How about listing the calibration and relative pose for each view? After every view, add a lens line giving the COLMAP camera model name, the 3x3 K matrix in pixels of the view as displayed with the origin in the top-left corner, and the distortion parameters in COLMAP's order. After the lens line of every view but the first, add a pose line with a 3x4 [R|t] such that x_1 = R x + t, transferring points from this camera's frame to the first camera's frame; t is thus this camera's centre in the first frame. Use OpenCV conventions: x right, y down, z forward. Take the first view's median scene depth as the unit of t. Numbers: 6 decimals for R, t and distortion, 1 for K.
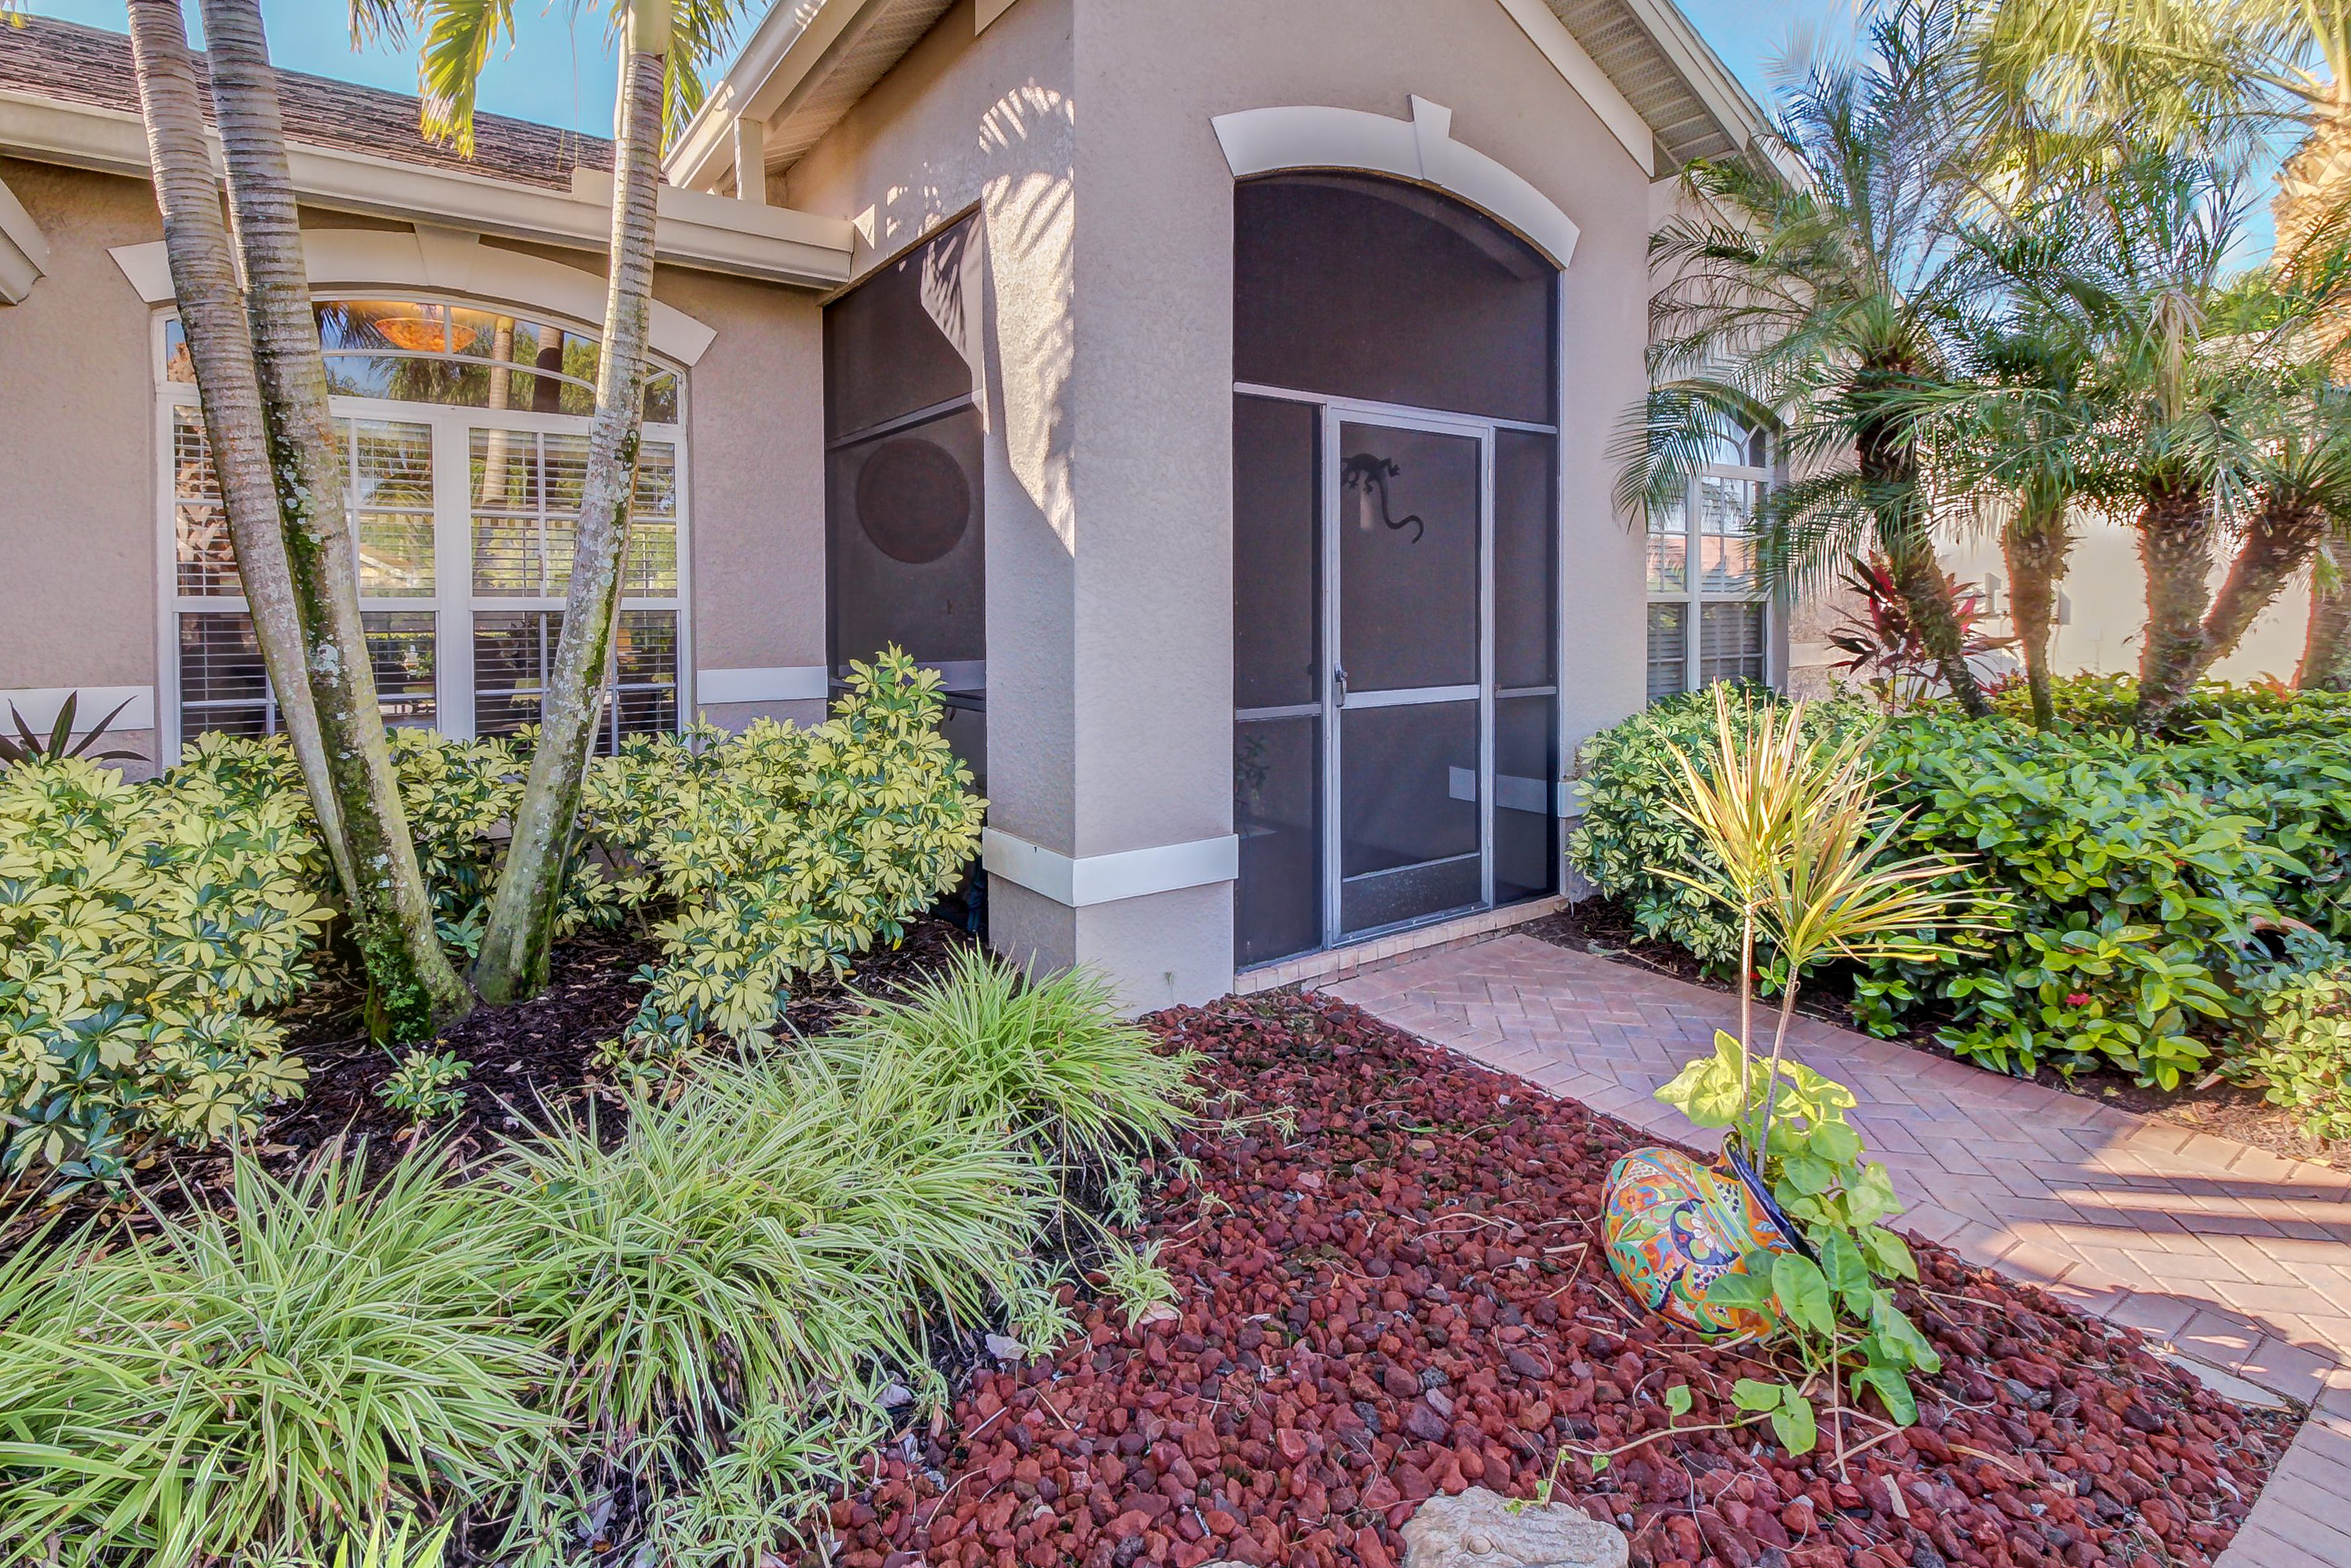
lens RADIAL K [[1192.1, 0, 1124.4], [0, 1192.1, 631.8], [0, 0, 1]] dist [0.020067, -0.008919]
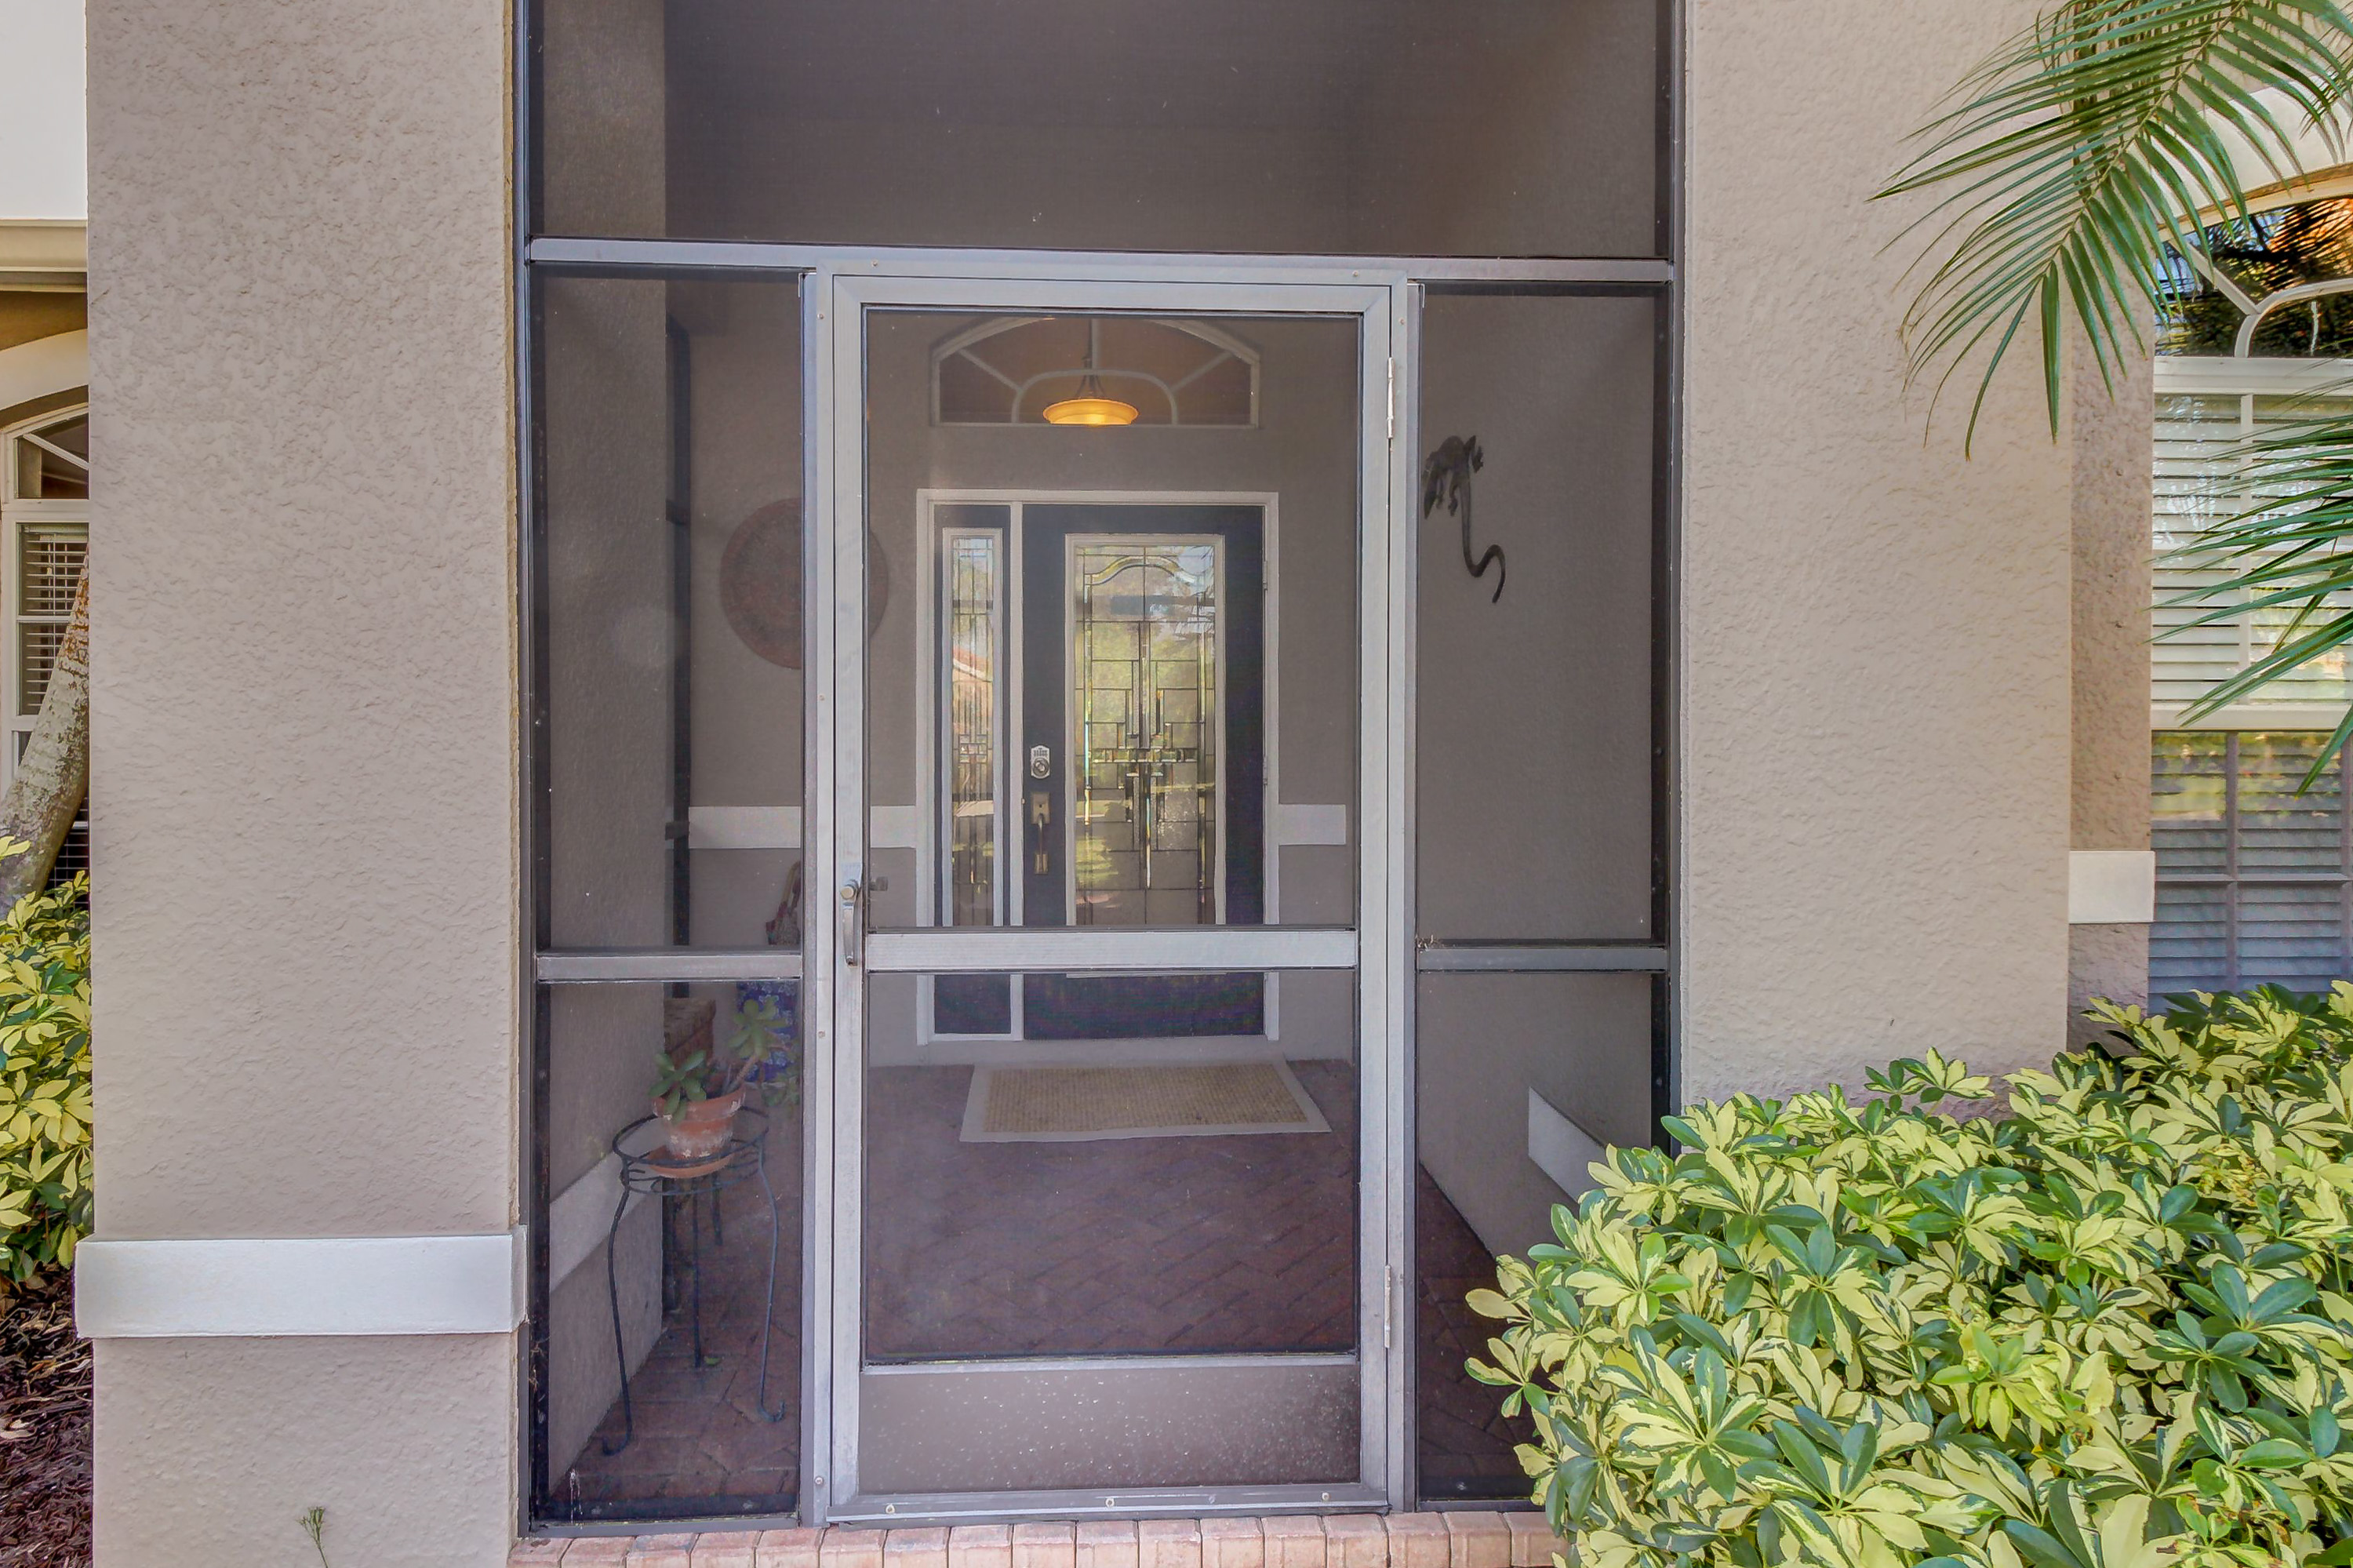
lens RADIAL K [[1111.9, 0, 1198.5], [0, 1111.9, 723.5], [0, 0, 1]] dist [0.015549, -0.007530]
pose [[0.842213, 0.000481, -0.539144, 0.503554], [-0.014925, 0.999637, -0.022423, -0.017414], [0.538938, 0.026932, 0.841915, 0.733643]]
